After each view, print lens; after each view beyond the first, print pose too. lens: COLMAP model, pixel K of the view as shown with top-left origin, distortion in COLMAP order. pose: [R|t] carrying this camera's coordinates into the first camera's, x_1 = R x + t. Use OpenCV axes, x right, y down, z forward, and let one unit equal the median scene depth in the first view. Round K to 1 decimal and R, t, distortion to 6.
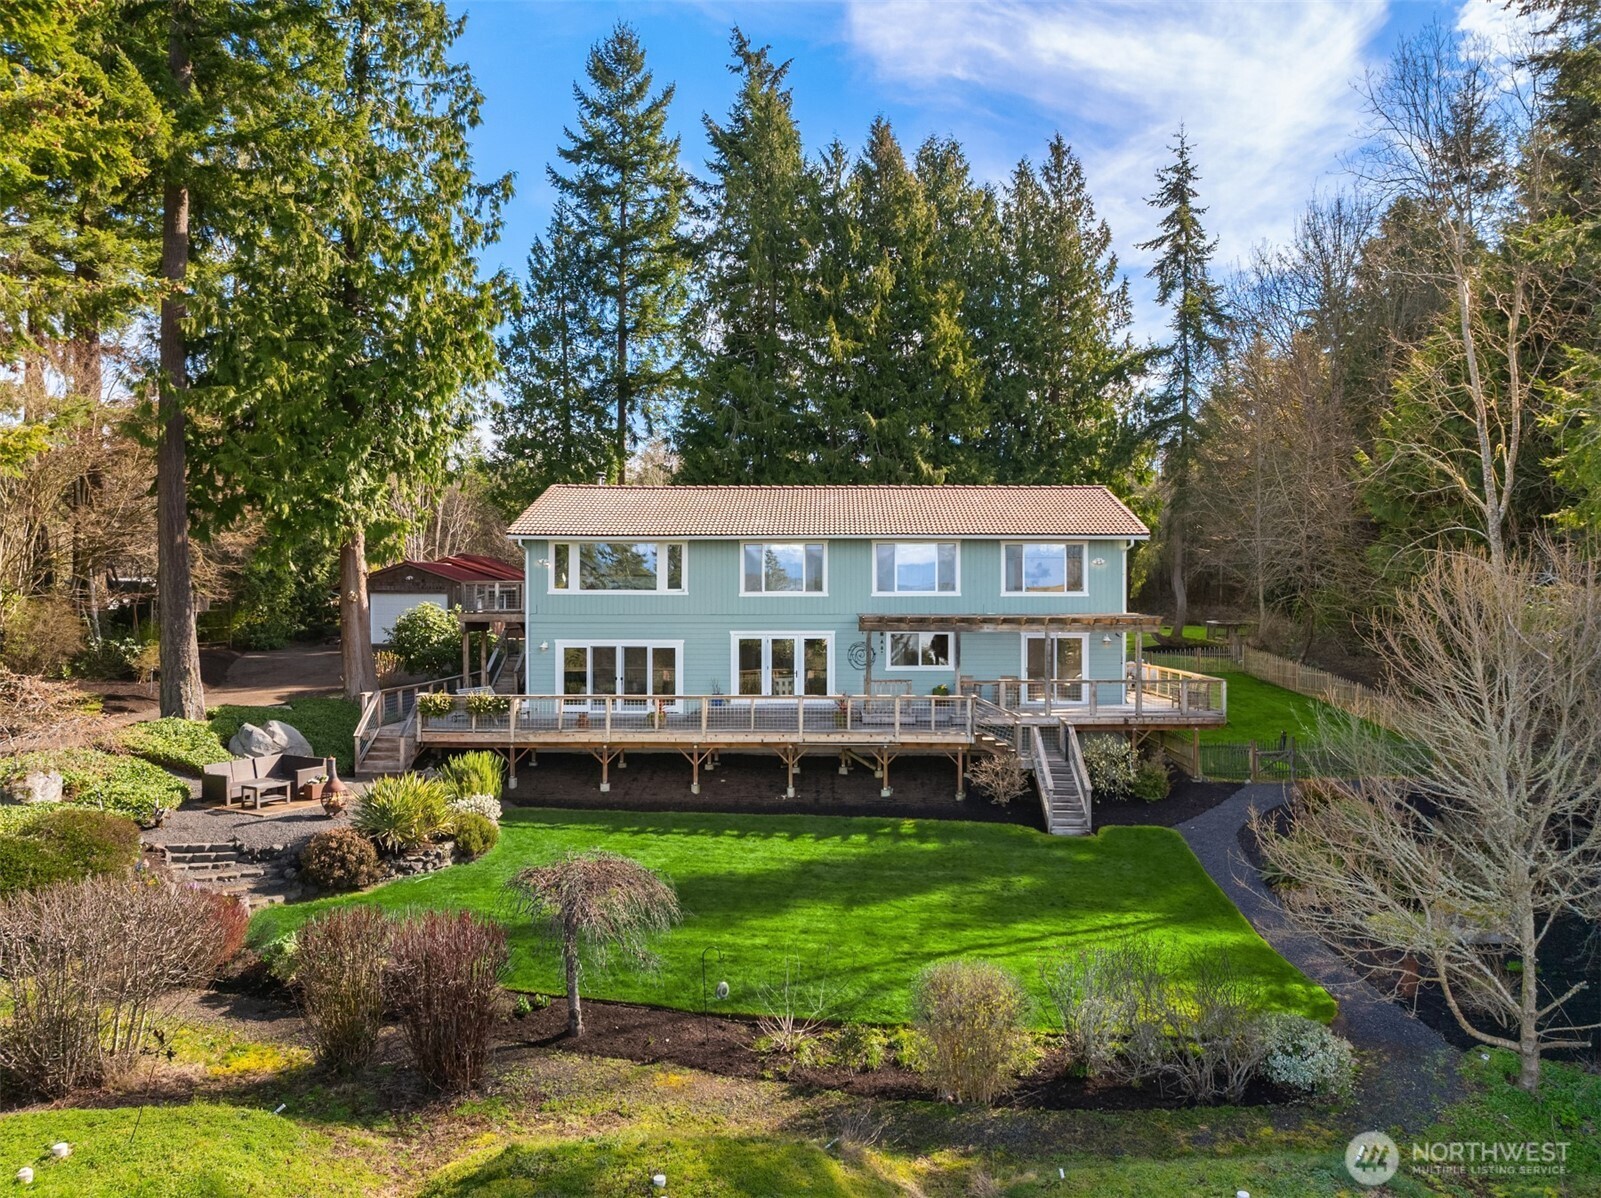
lens RADIAL K [[1119.6, 0, 794.5], [0, 1119.6, 597.8], [0, 0, 1]] dist [-0.052415, 0.022882]
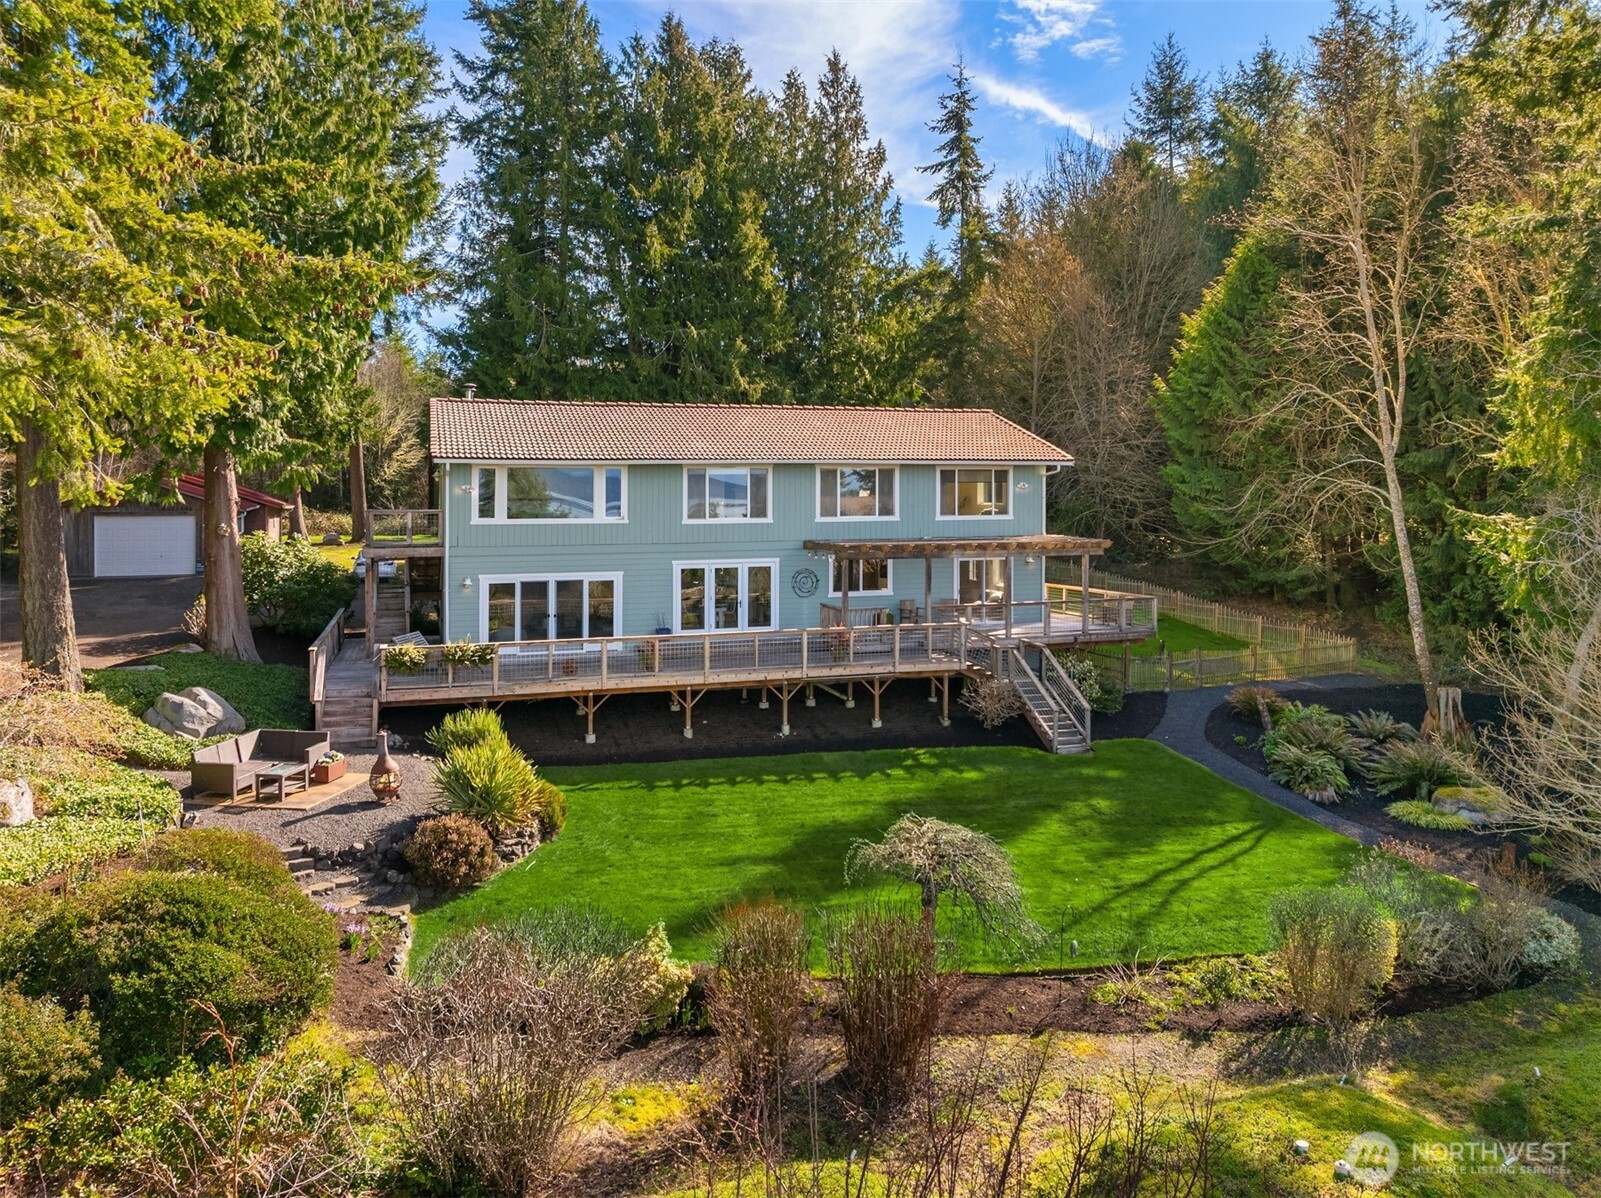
lens RADIAL K [[1150.3, 0, 800.6], [0, 1150.3, 505.7], [0, 0, 1]] dist [-0.036738, 0.006626]
pose [[0.947727, -0.008366, 0.318973, -0.263809], [0.007074, 0.999961, 0.005207, -0.021026], [-0.319004, -0.002679, 0.947750, 0.048332]]
